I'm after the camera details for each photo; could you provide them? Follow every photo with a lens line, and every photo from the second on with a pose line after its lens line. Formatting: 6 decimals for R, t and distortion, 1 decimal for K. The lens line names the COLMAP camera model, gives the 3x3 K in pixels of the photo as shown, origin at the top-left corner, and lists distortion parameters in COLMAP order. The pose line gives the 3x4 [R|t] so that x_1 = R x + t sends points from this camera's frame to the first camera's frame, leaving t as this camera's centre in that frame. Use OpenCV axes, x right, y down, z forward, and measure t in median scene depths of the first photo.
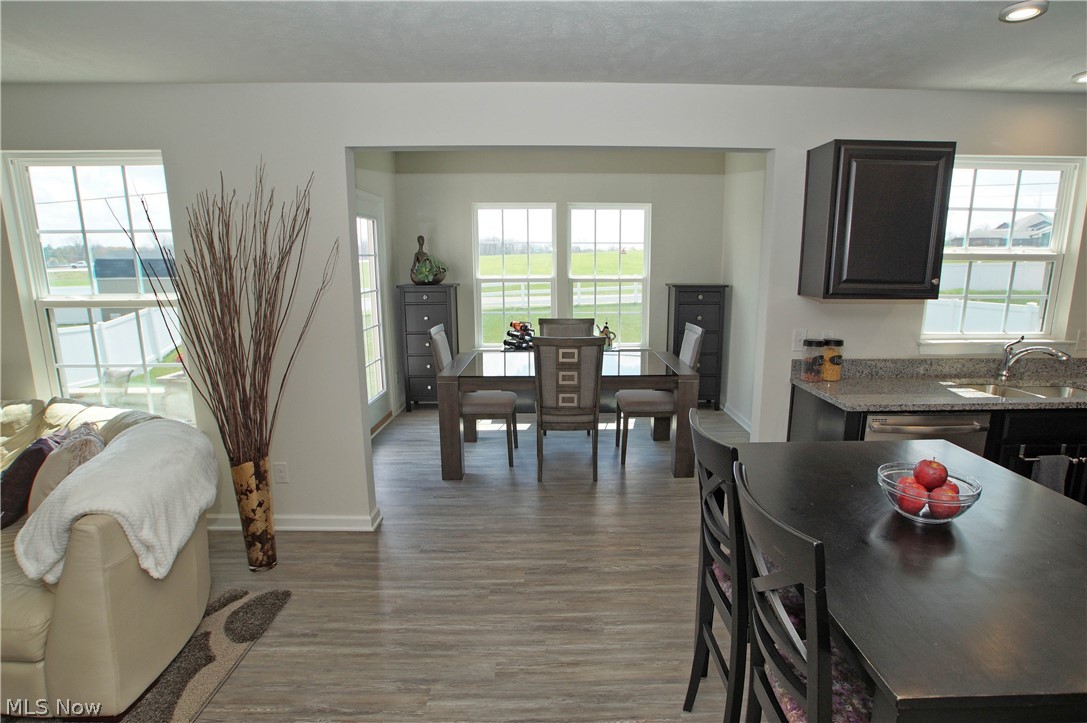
lens RADIAL K [[599.6, 0, 537.3], [0, 599.6, 374.5], [0, 0, 1]] dist [-0.040196, 0.005223]
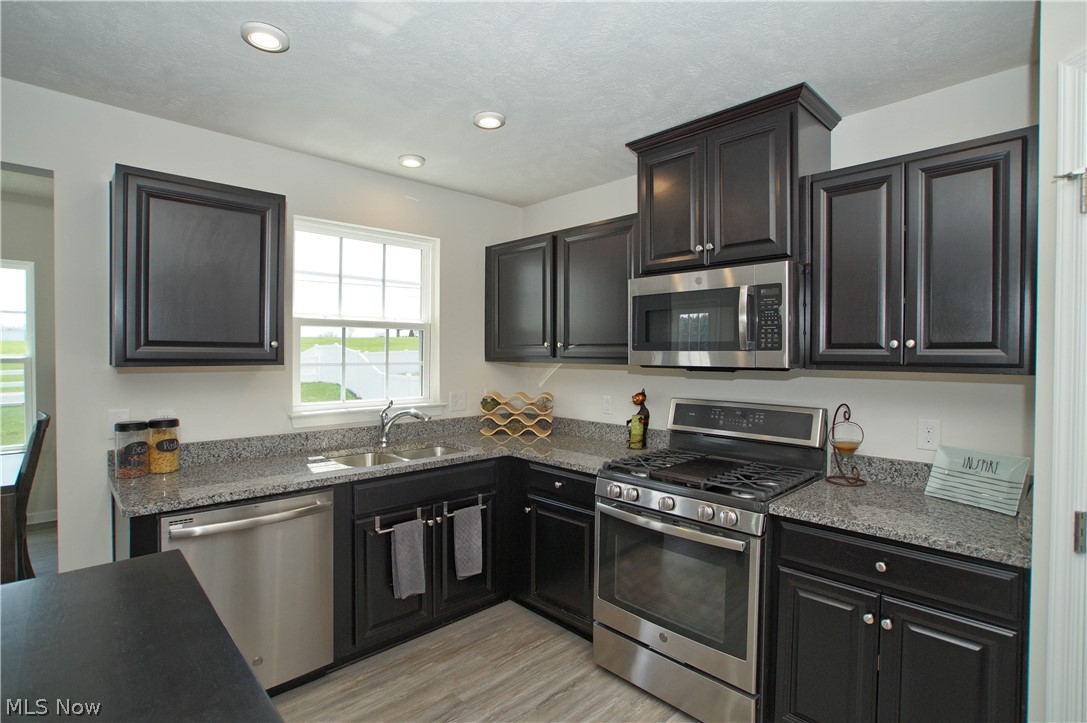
lens RADIAL K [[550.3, 0, 545.5], [0, 550.3, 357.1], [0, 0, 1]] dist [-0.021723, 0.002491]
pose [[0.743138, -0.002127, 0.669135, 0.391596], [0.120948, 0.983951, -0.131197, 0.015522], [-0.658116, 0.178428, 0.731468, 0.122937]]
